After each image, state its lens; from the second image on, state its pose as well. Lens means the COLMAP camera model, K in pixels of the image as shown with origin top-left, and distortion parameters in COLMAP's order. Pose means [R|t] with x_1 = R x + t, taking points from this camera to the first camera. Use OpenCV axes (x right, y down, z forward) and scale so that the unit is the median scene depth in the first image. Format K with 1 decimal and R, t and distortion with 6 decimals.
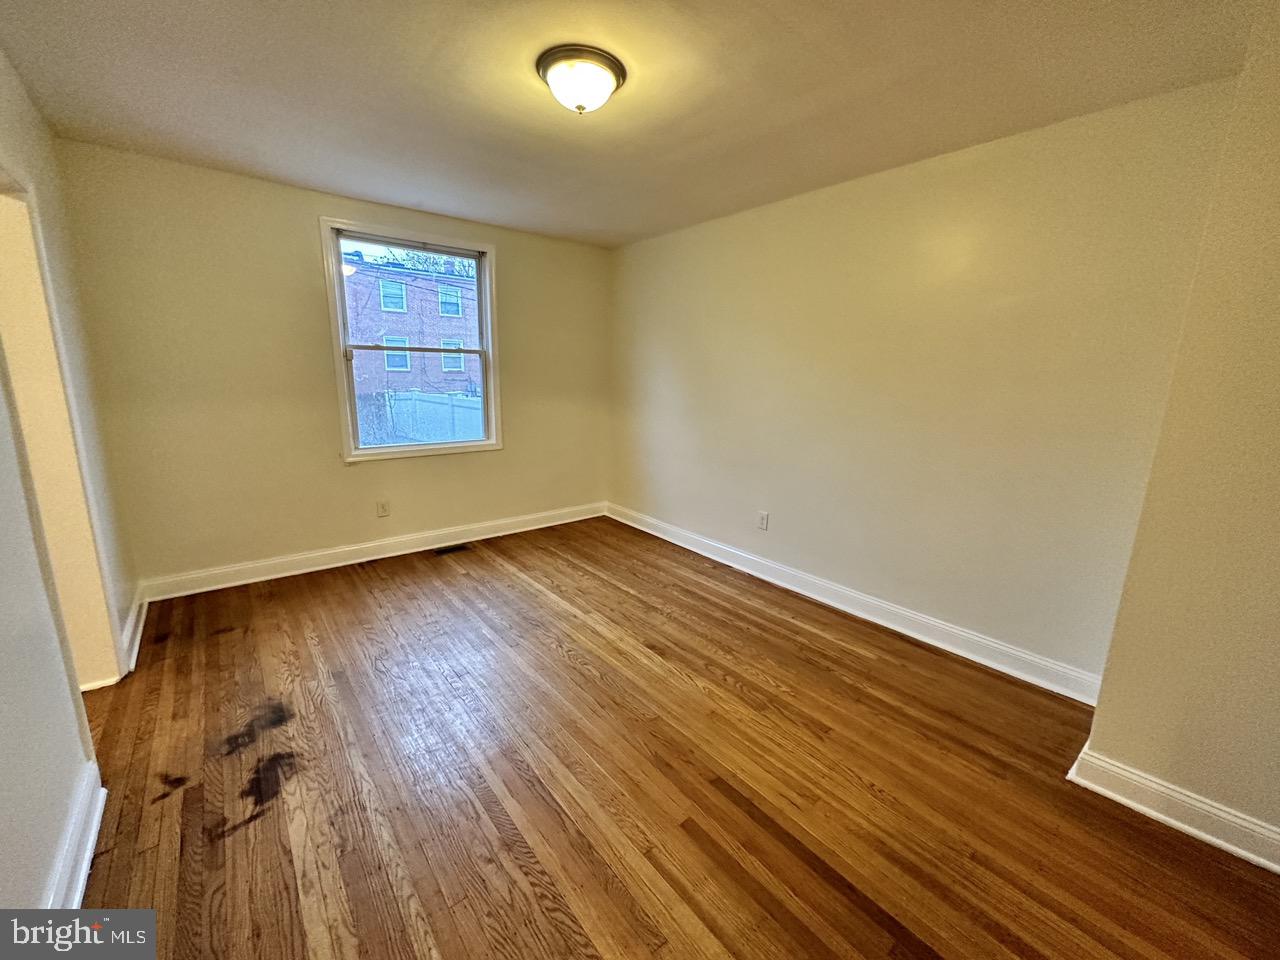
lens RADIAL K [[510.8, 0, 640.0], [0, 510.8, 480.0], [0, 0, 1]] dist [-0.002677, -0.000133]
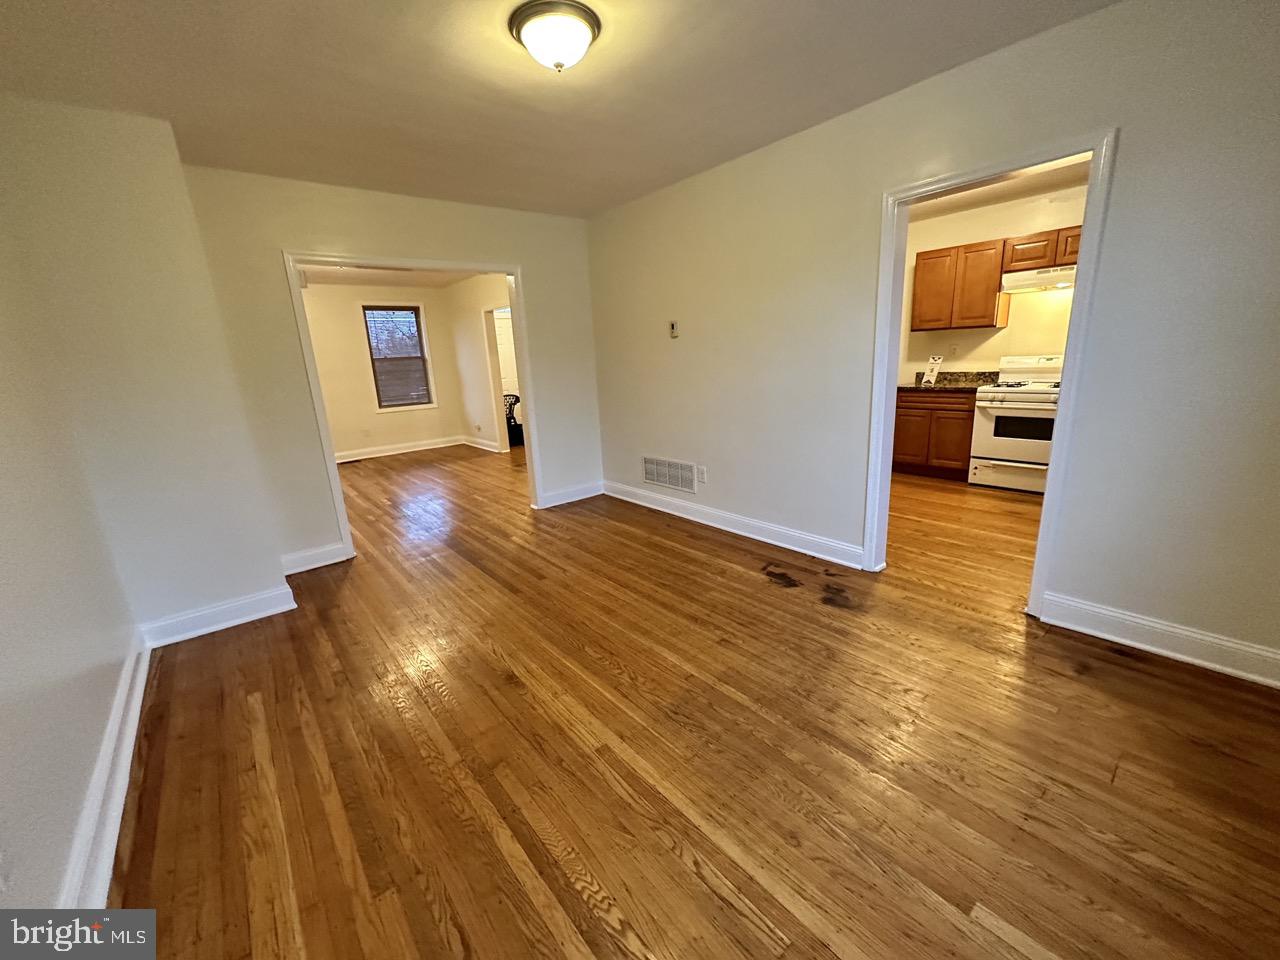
lens RADIAL K [[510.8, 0, 640.0], [0, 510.8, 480.0], [0, 0, 1]] dist [-0.002677, -0.000133]
pose [[-0.999525, 0.030713, -0.002345, -0.175292], [0.026641, 0.900203, 0.434654, -0.308503], [0.015461, 0.434385, -0.900595, 1.587951]]
